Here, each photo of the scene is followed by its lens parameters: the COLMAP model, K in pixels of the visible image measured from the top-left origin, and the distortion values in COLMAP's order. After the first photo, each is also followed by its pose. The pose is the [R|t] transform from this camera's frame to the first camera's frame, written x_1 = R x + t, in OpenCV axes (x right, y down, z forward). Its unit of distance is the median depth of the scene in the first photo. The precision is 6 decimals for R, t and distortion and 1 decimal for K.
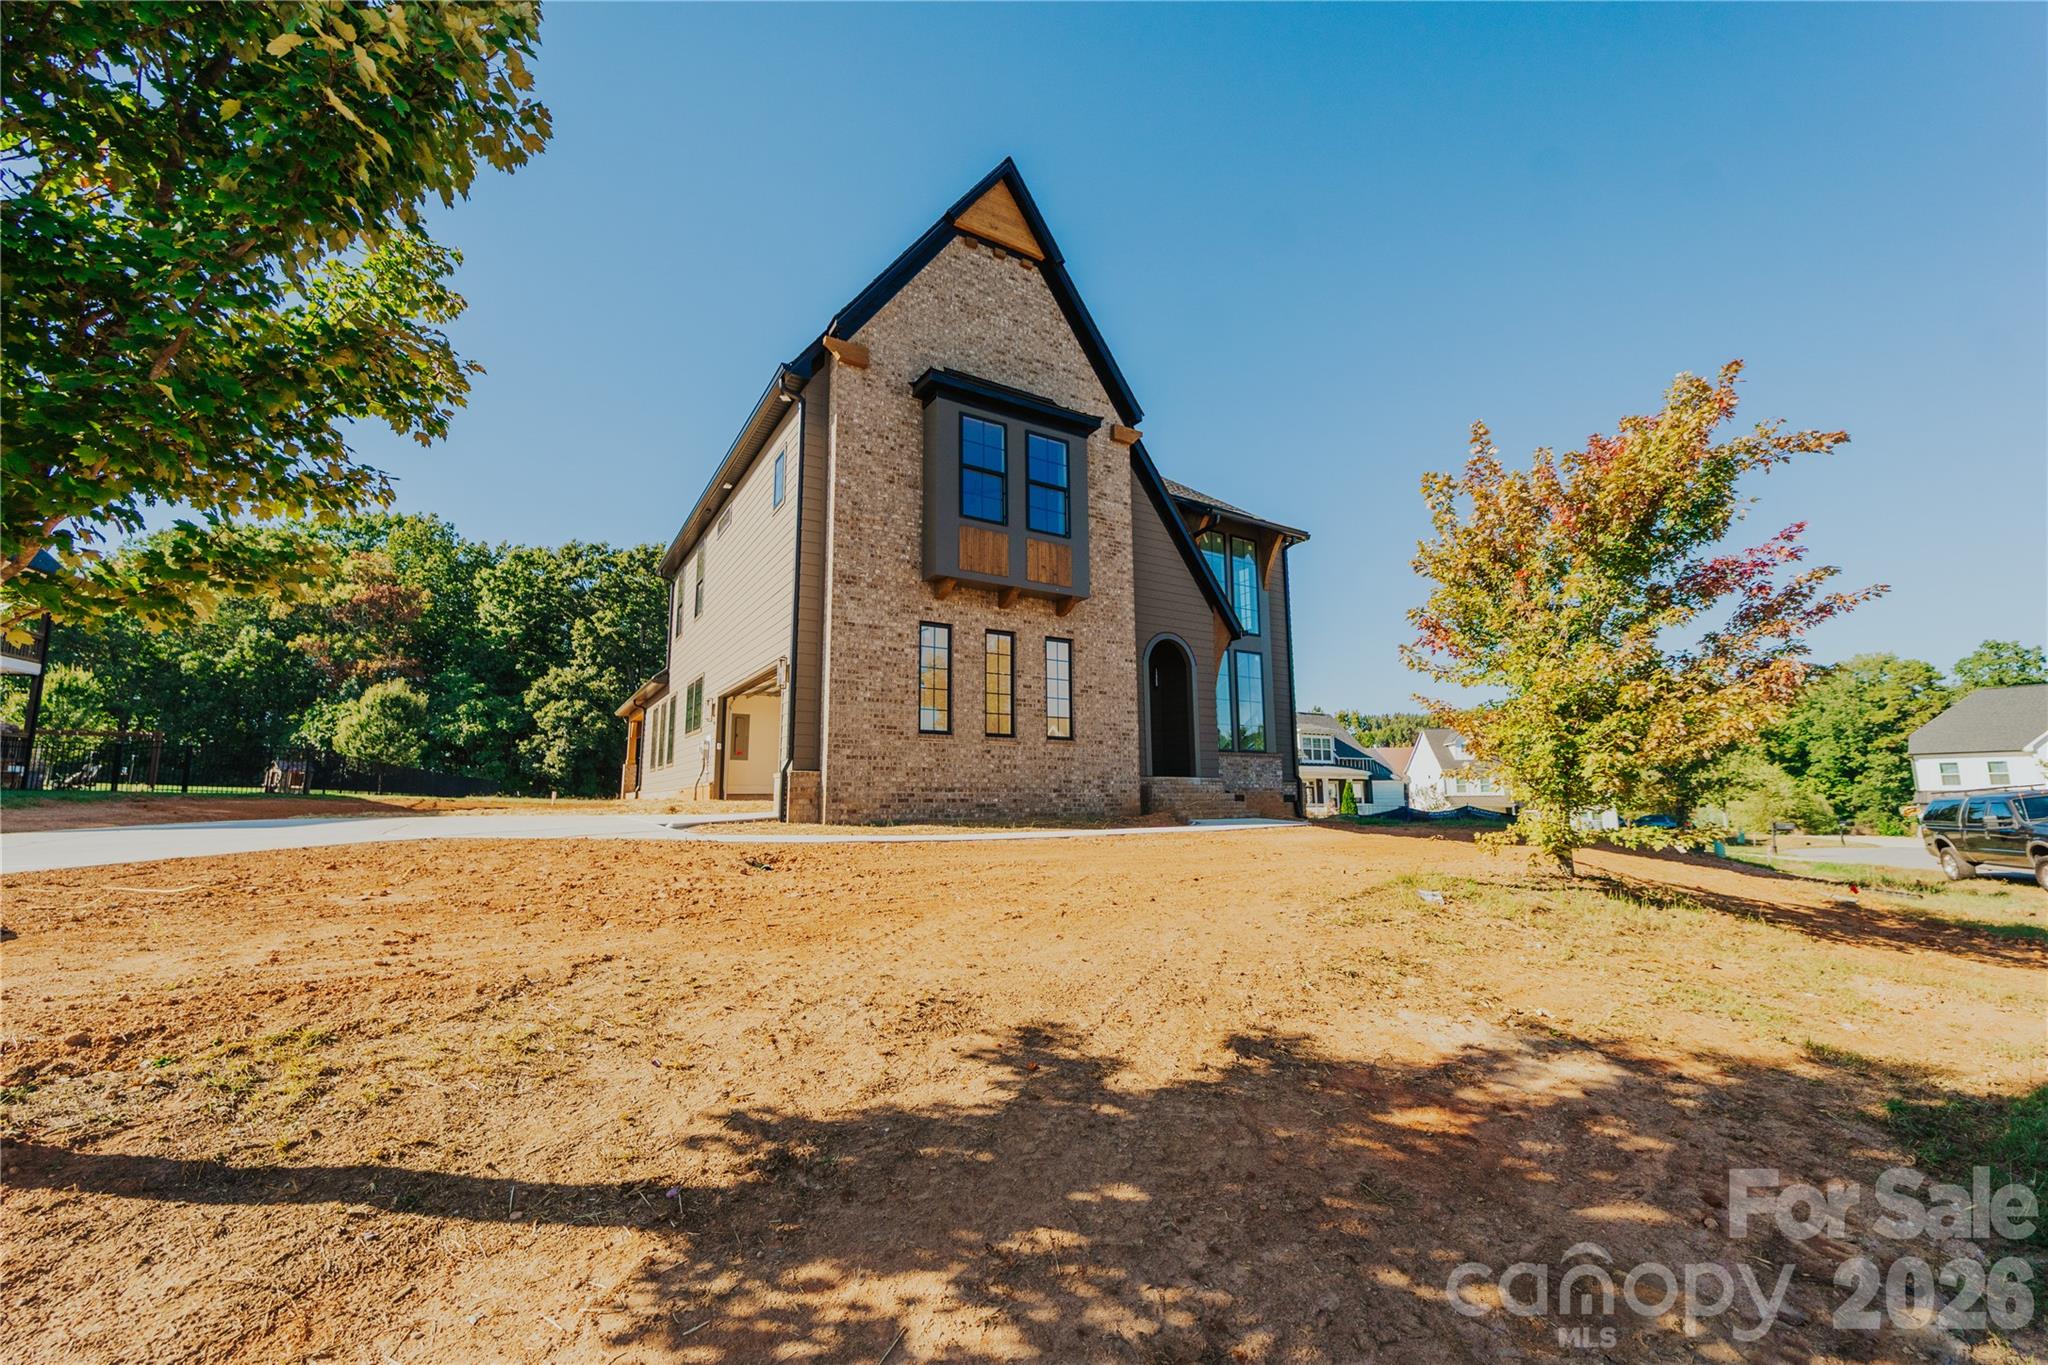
lens RADIAL K [[818.6, 0, 1021.9], [0, 818.6, 697.0], [0, 0, 1]] dist [0.001680, 0.000679]
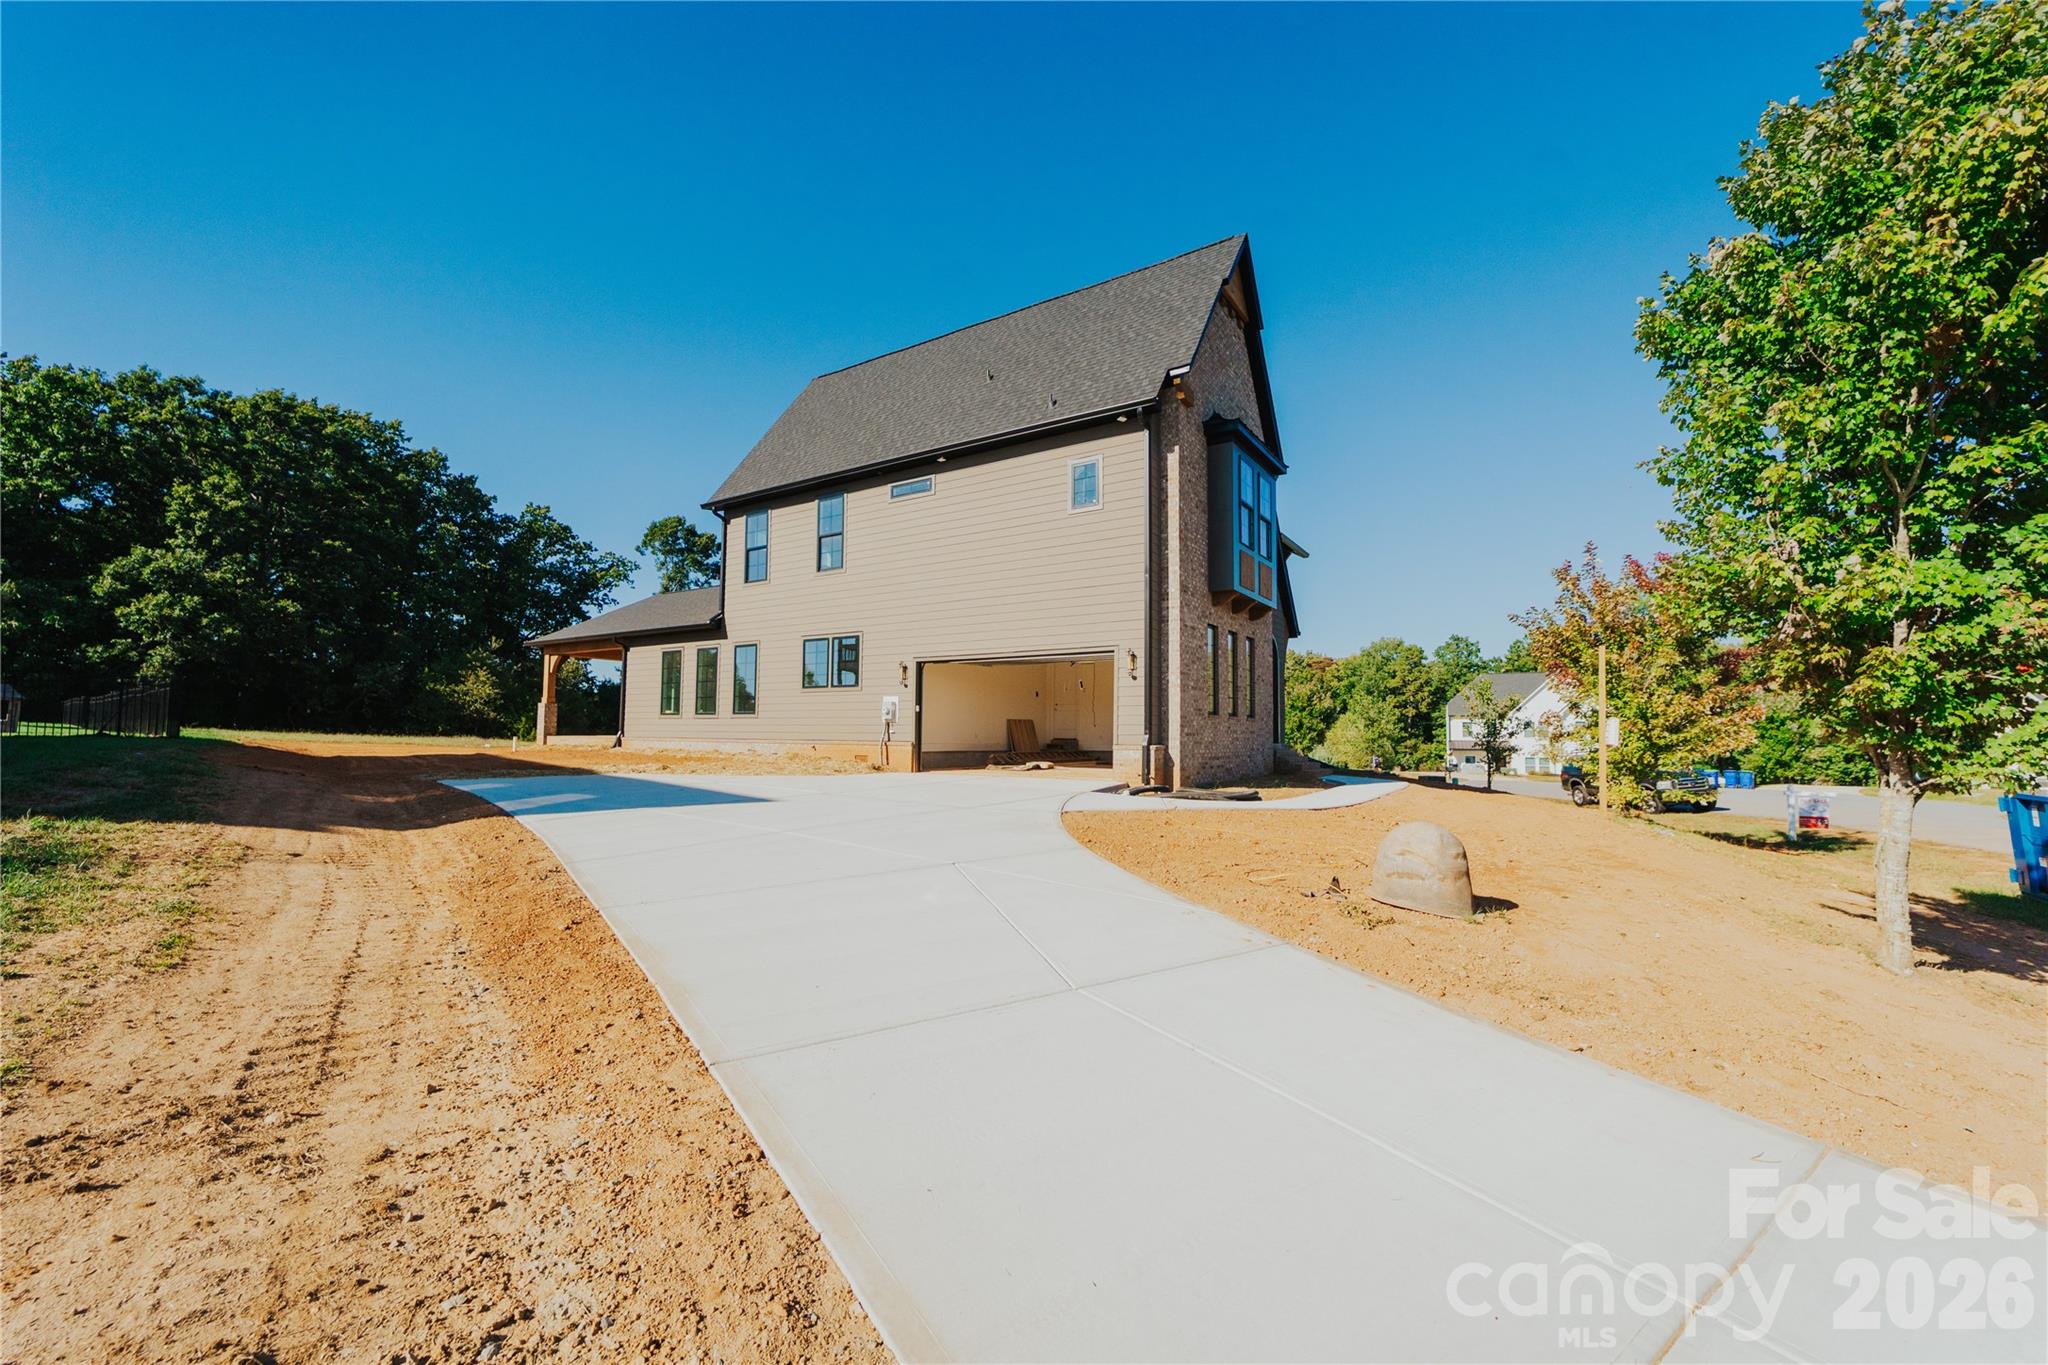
lens RADIAL K [[818.6, 0, 1021.9], [0, 818.6, 697.0], [0, 0, 1]] dist [0.001680, 0.000679]
pose [[0.904710, 0.033822, 0.424682, -0.646188], [-0.070187, 0.995055, 0.070275, -0.035464], [-0.420206, -0.093385, 0.902611, -0.004027]]
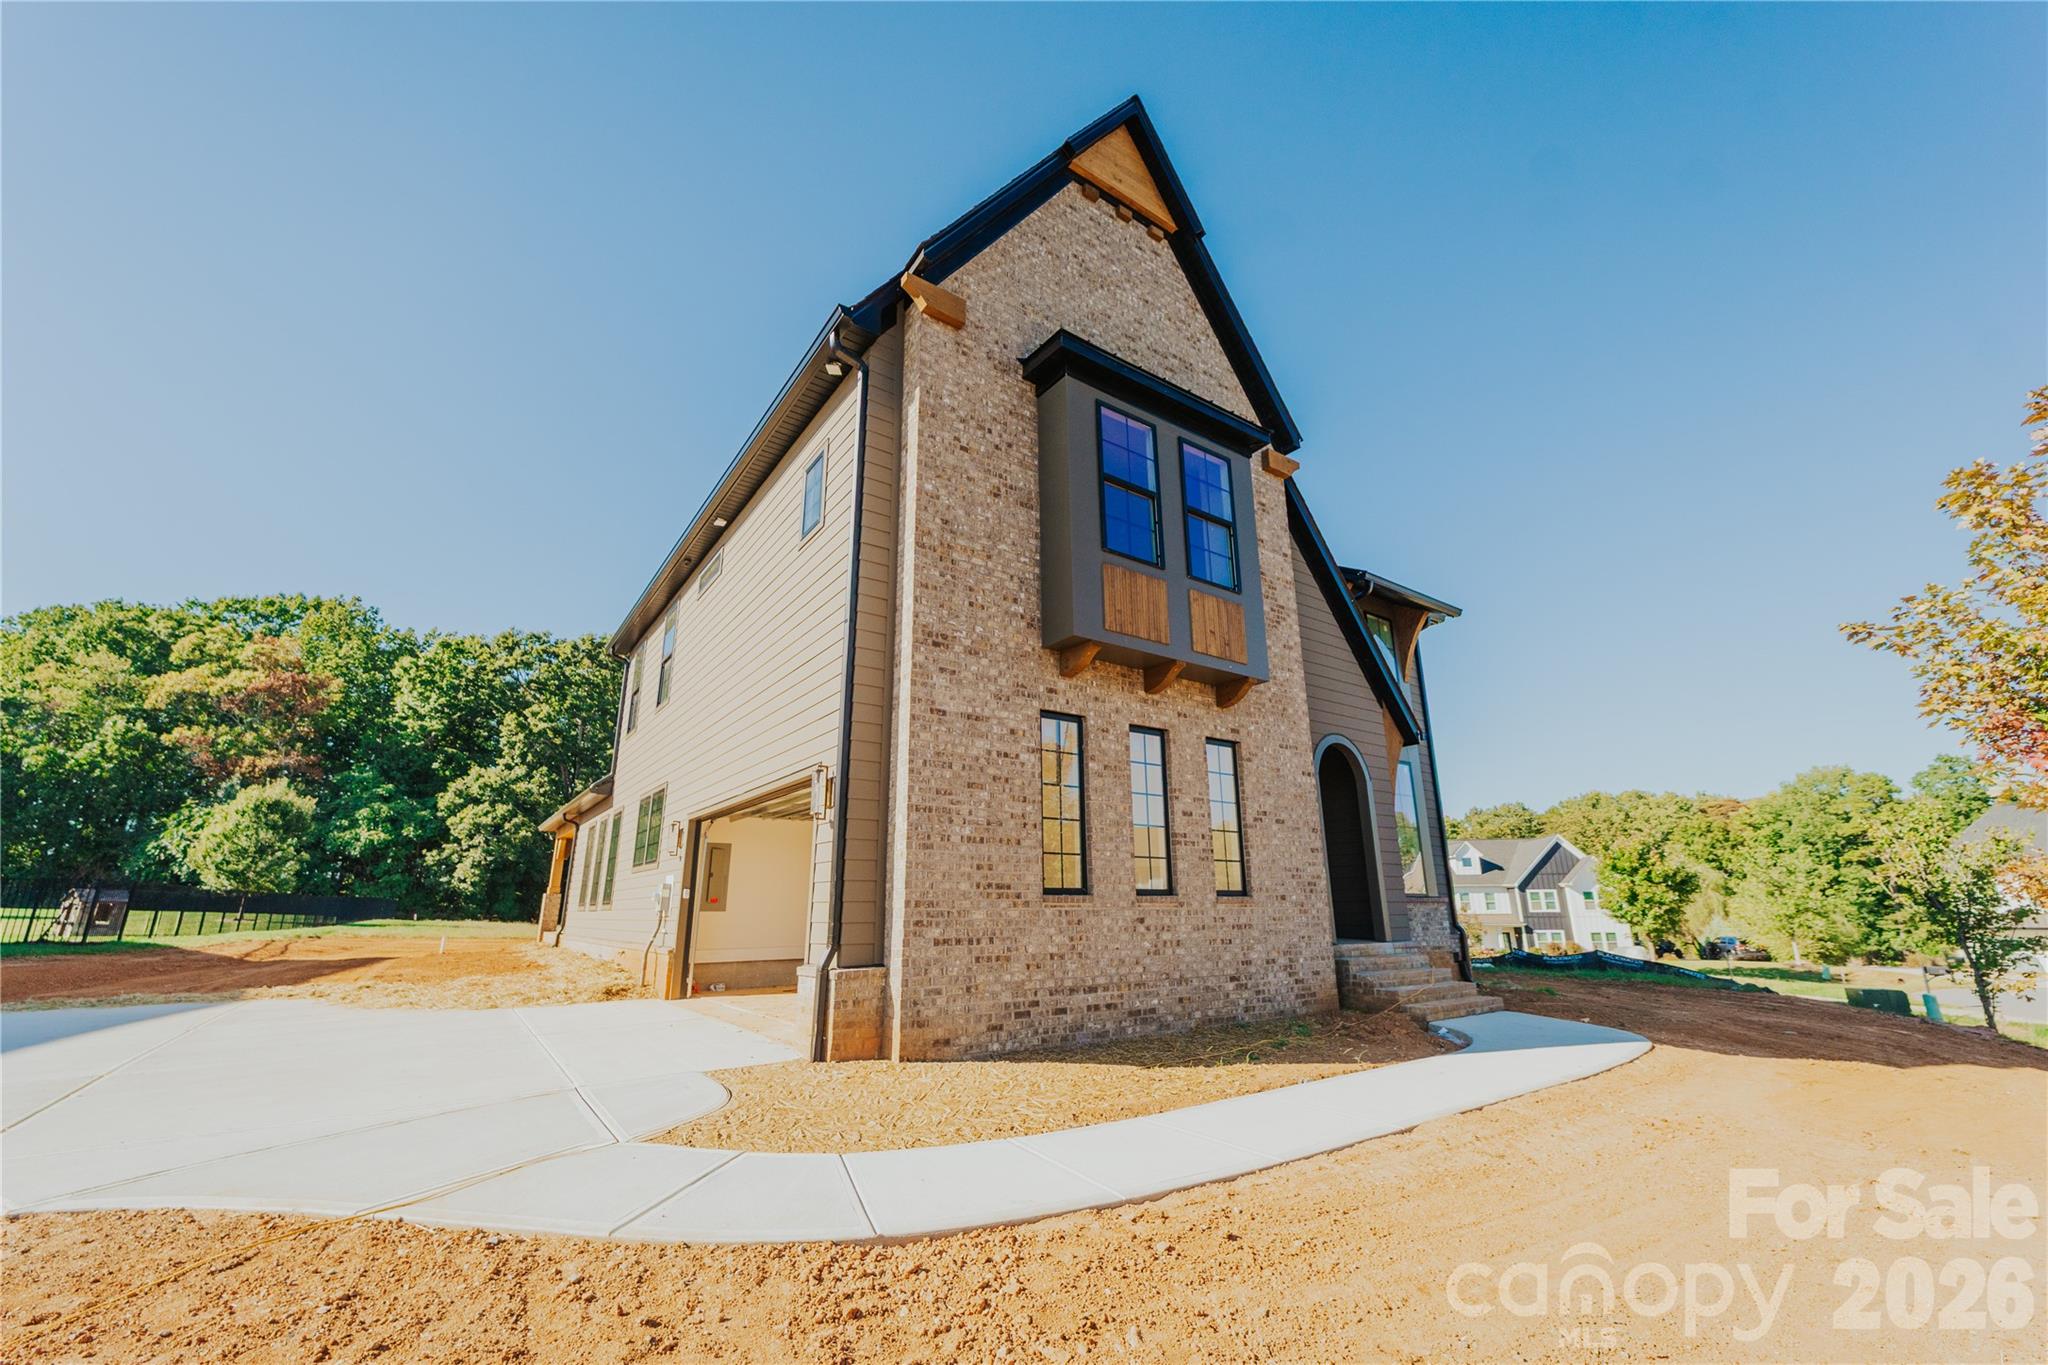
lens RADIAL K [[818.6, 0, 1021.9], [0, 818.6, 697.0], [0, 0, 1]] dist [0.001680, 0.000679]
pose [[0.998102, 0.015221, 0.059671, -0.128387], [-0.007642, 0.992098, -0.125232, -0.017392], [-0.061105, 0.124539, 0.990331, 0.276472]]
